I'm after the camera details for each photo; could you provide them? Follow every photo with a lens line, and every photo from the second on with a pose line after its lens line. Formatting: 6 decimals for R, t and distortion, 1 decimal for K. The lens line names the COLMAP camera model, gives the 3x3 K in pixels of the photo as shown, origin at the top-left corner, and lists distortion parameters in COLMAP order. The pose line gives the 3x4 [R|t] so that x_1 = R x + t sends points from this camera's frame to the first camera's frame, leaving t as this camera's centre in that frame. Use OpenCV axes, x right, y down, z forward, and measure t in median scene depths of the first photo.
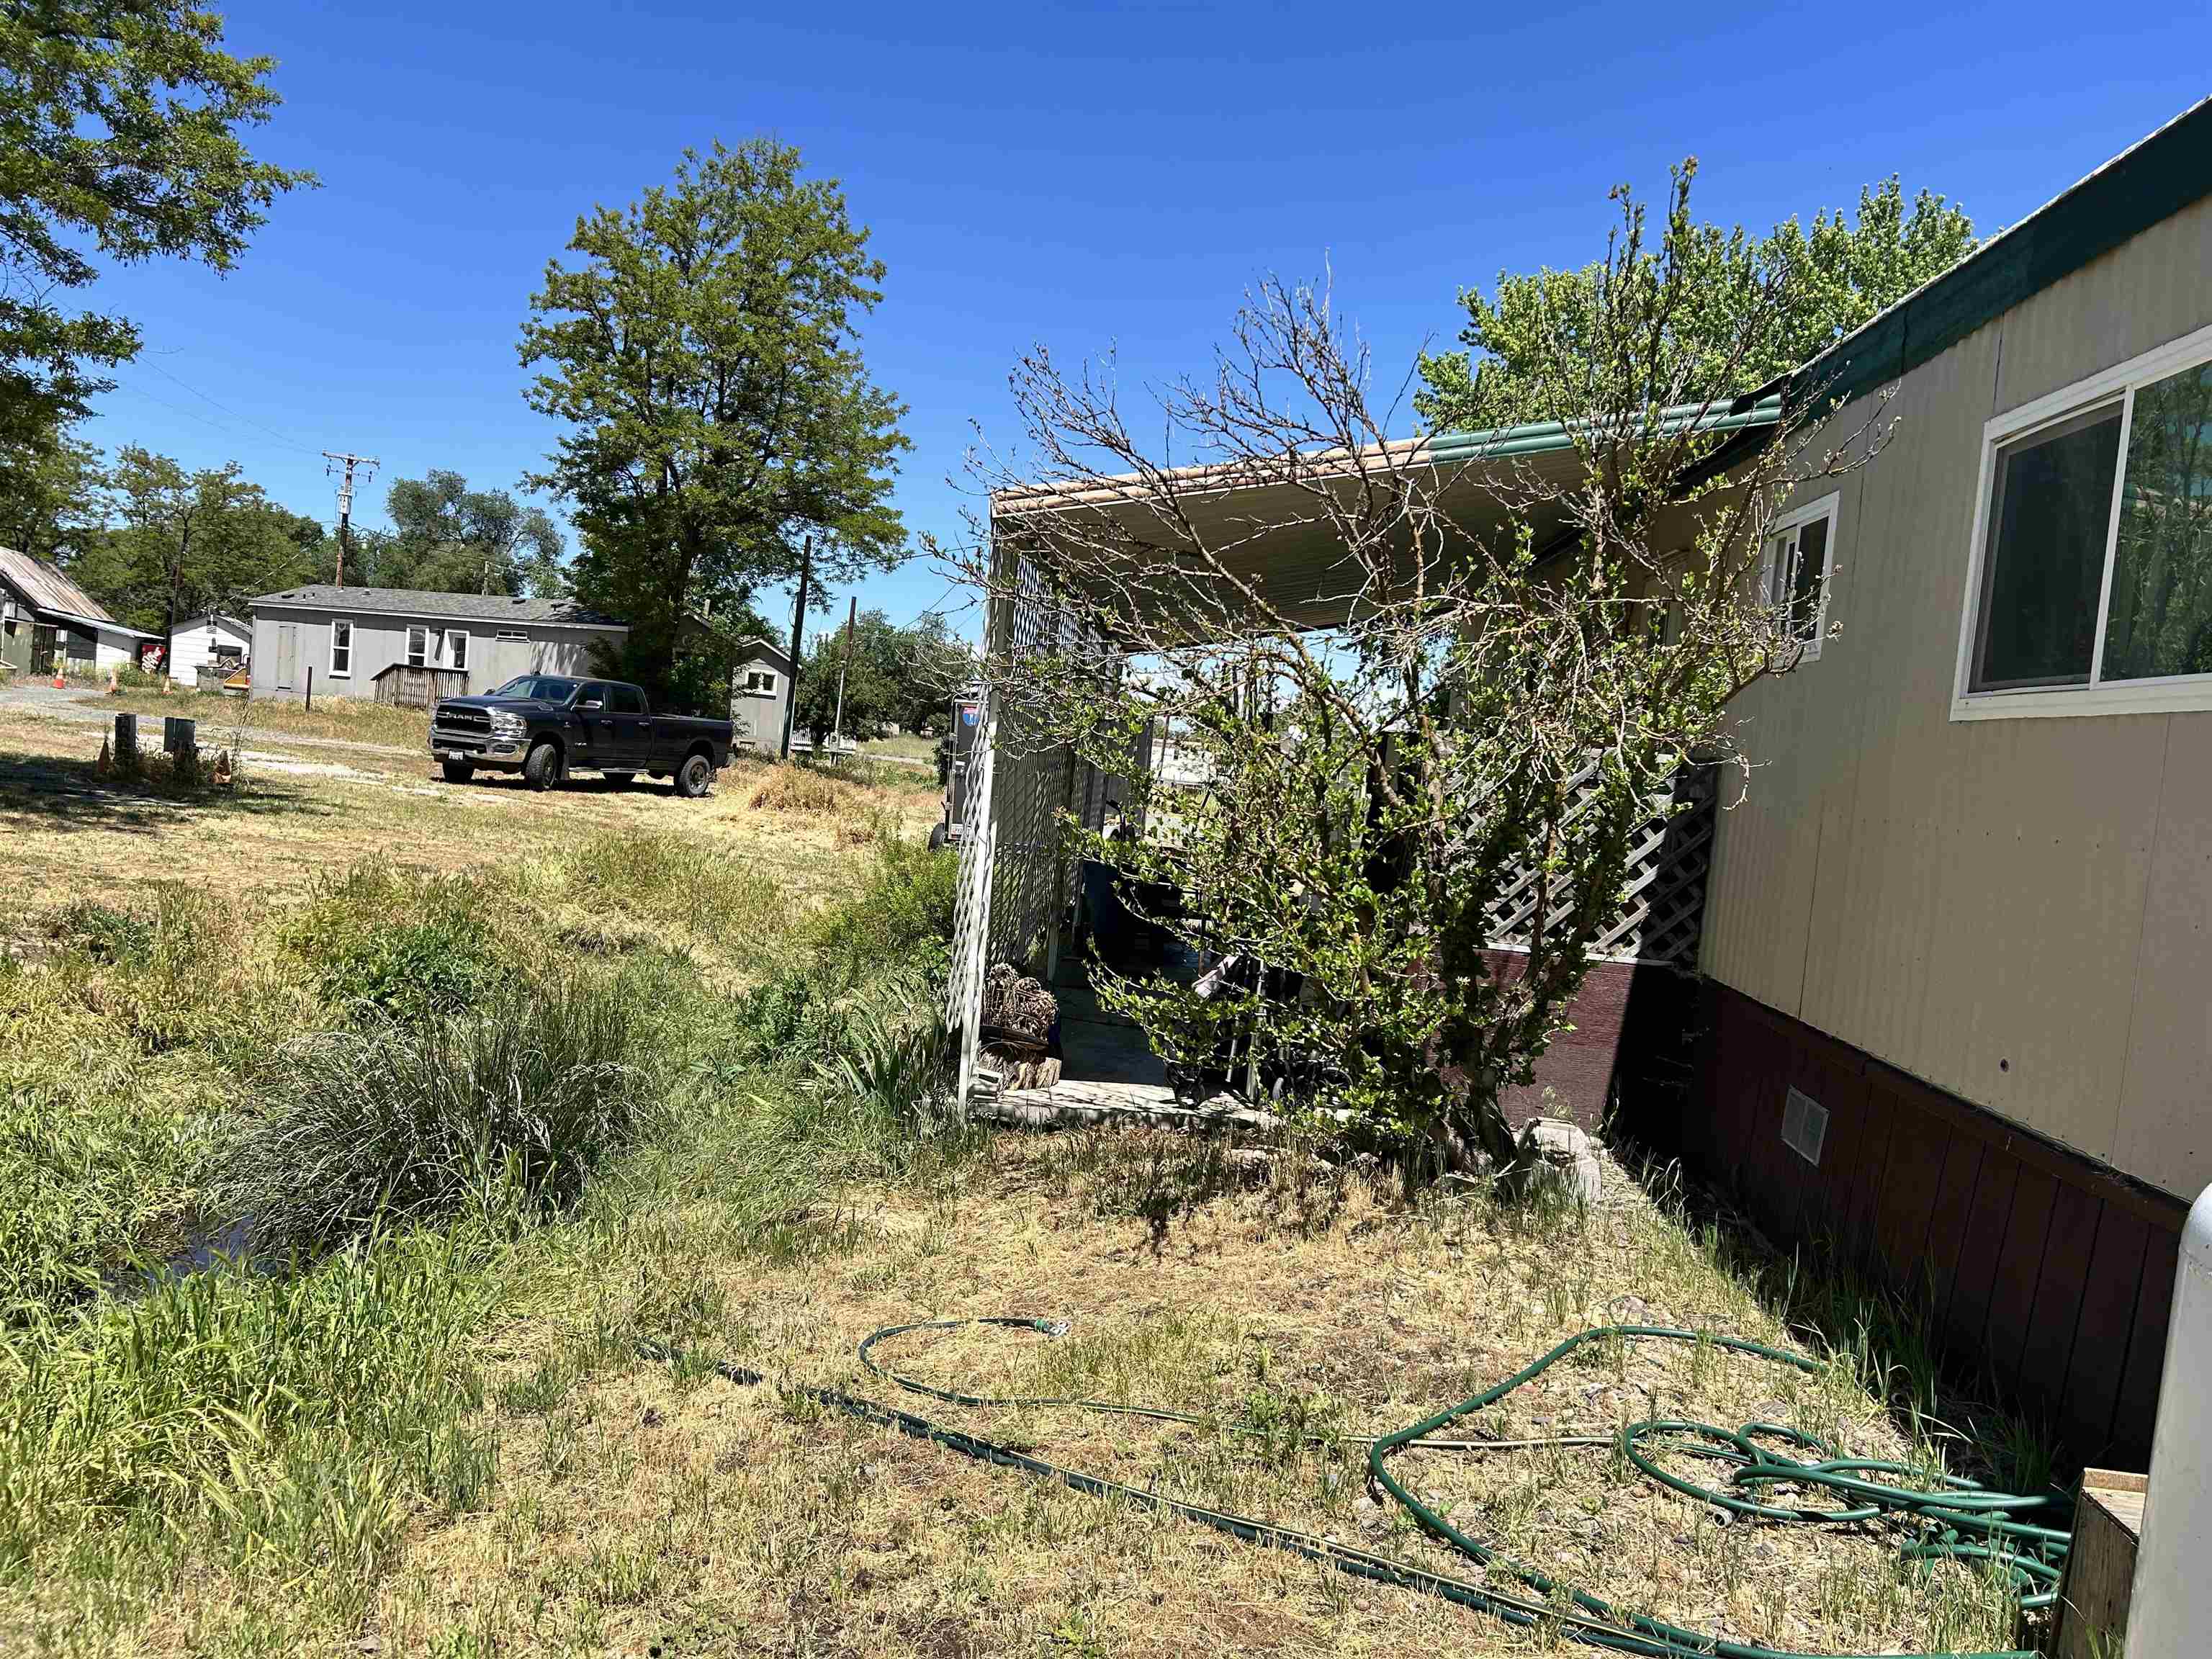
lens RADIAL K [[1677.6, 0, 1092.0], [0, 1677.6, 846.2], [0, 0, 1]] dist [-0.002279, -0.007624]
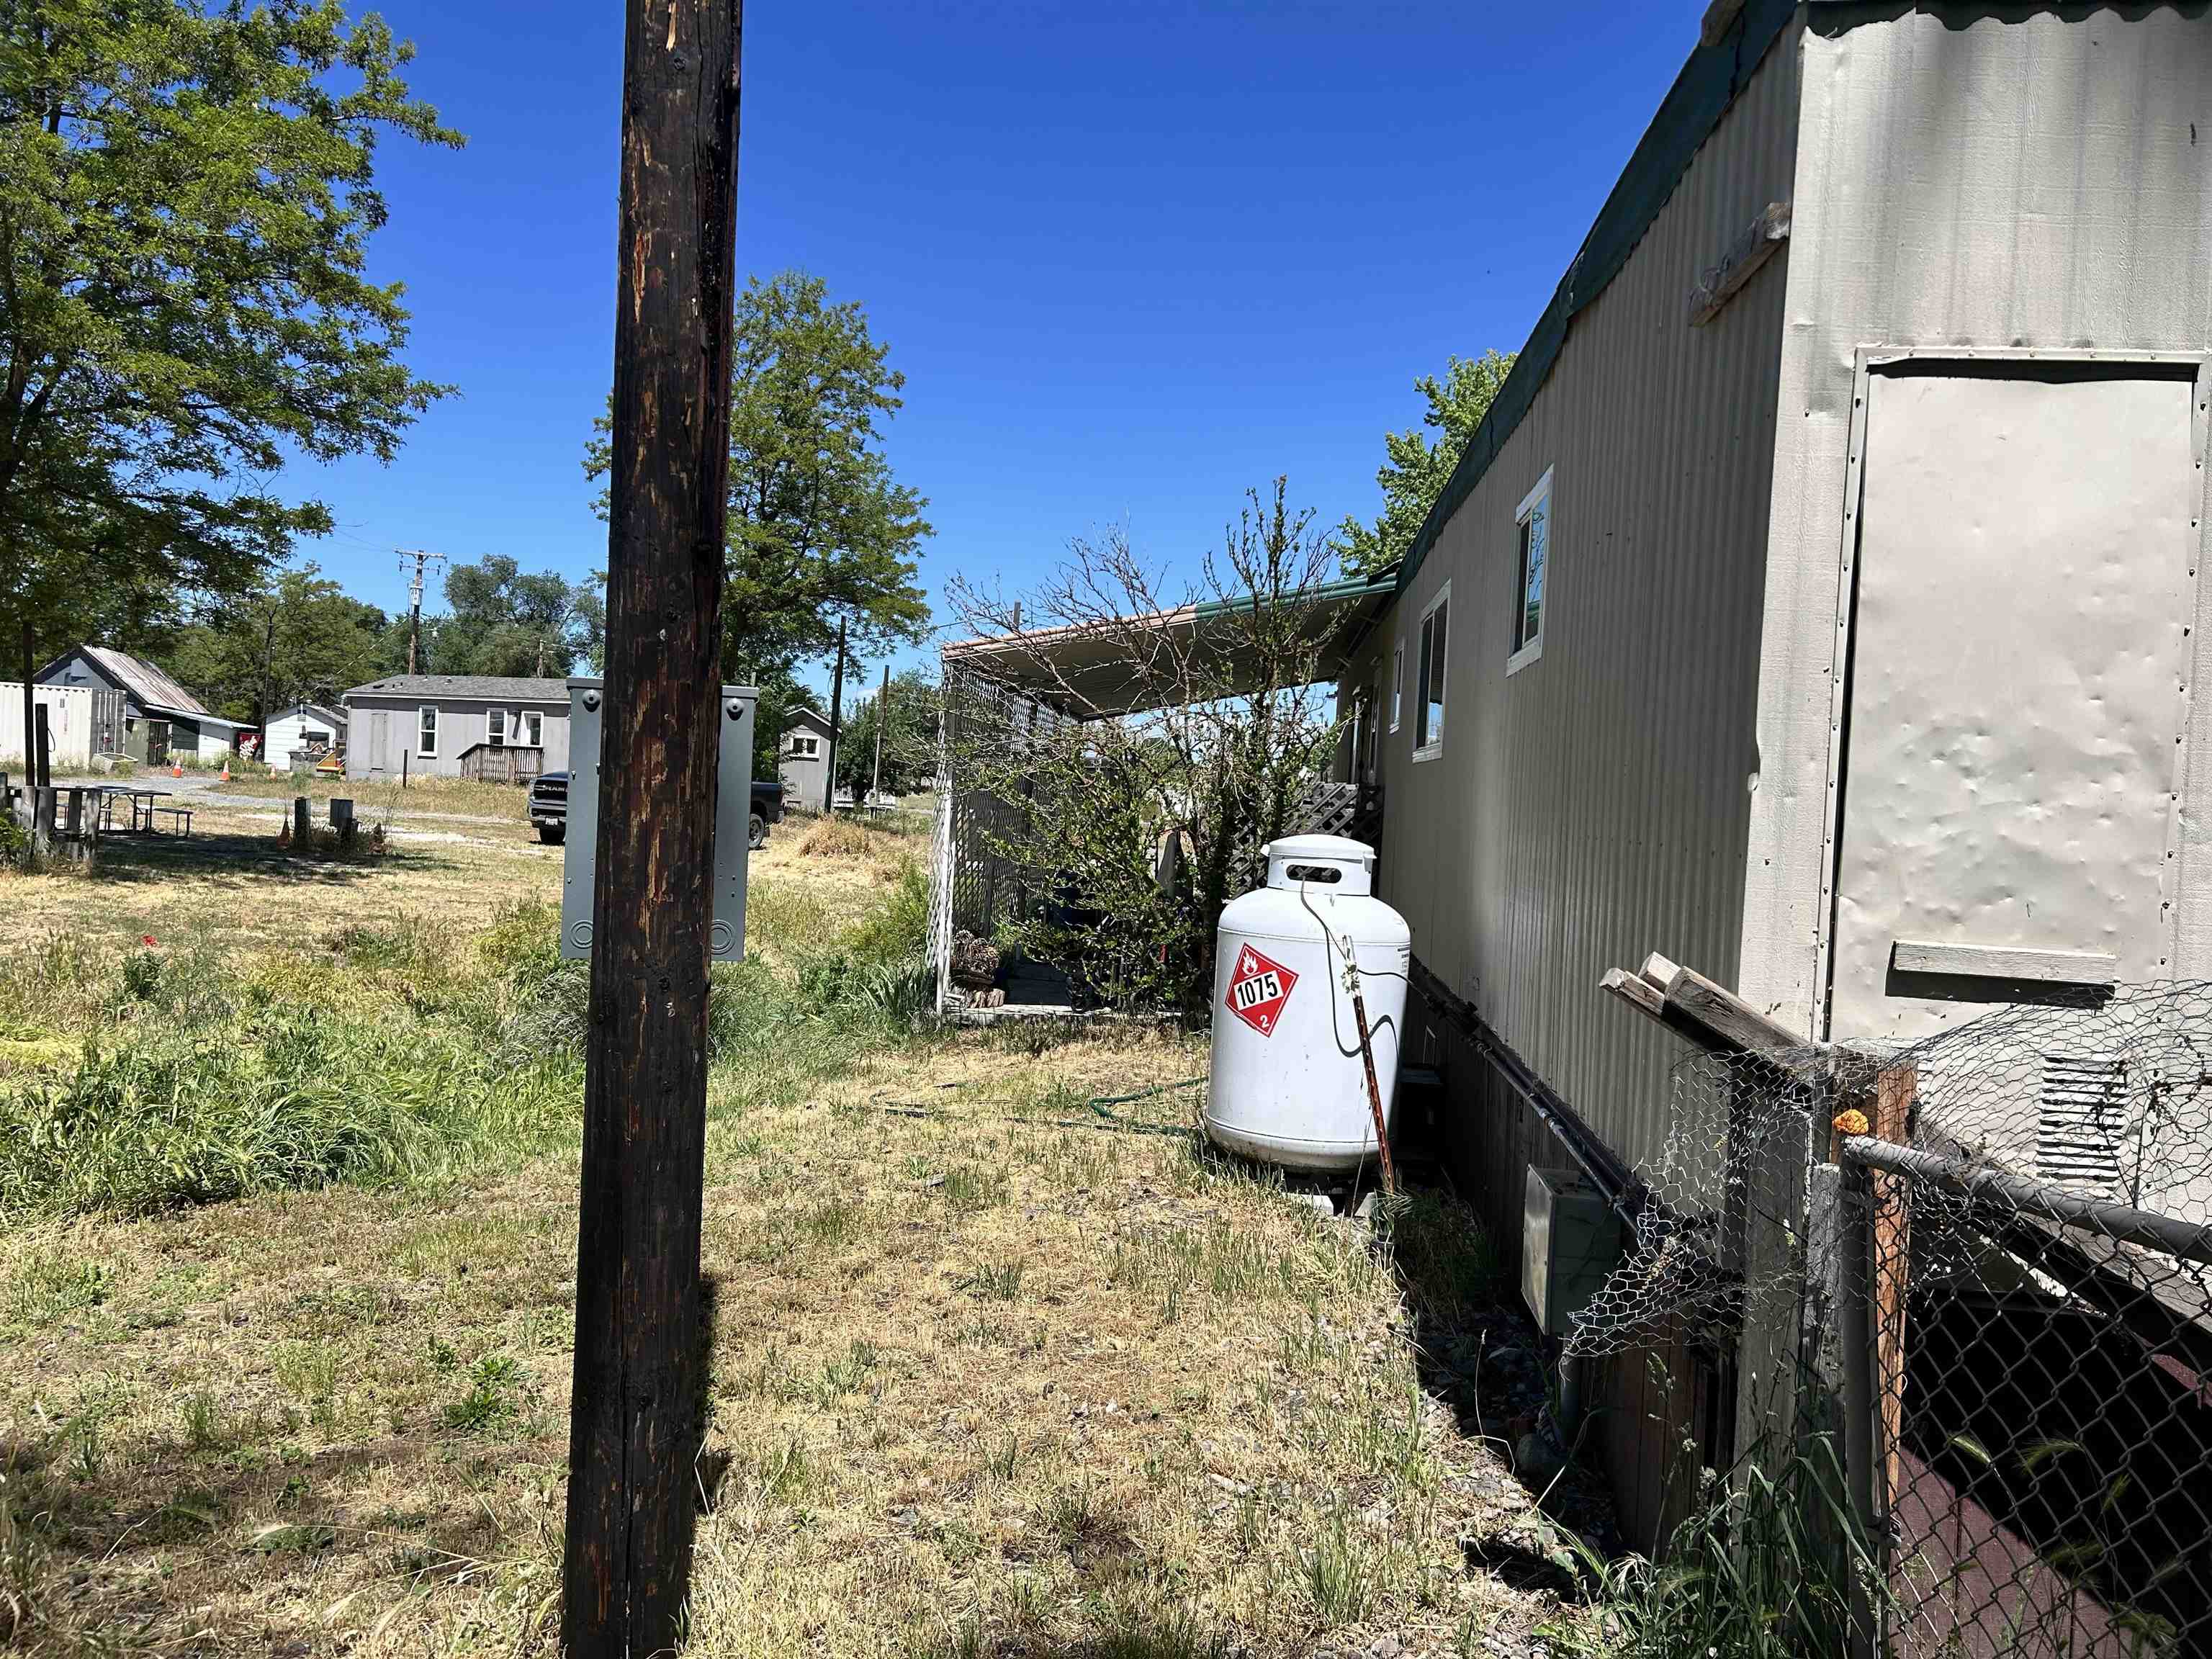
lens RADIAL K [[1677.6, 0, 1120.1], [0, 1677.6, 817.4], [0, 0, 1]] dist [-0.002279, -0.007624]
pose [[0.999181, -0.039254, -0.009870, 0.022391], [0.038771, 0.998232, -0.045050, 0.007758], [0.011621, 0.044631, 0.998936, -0.116797]]
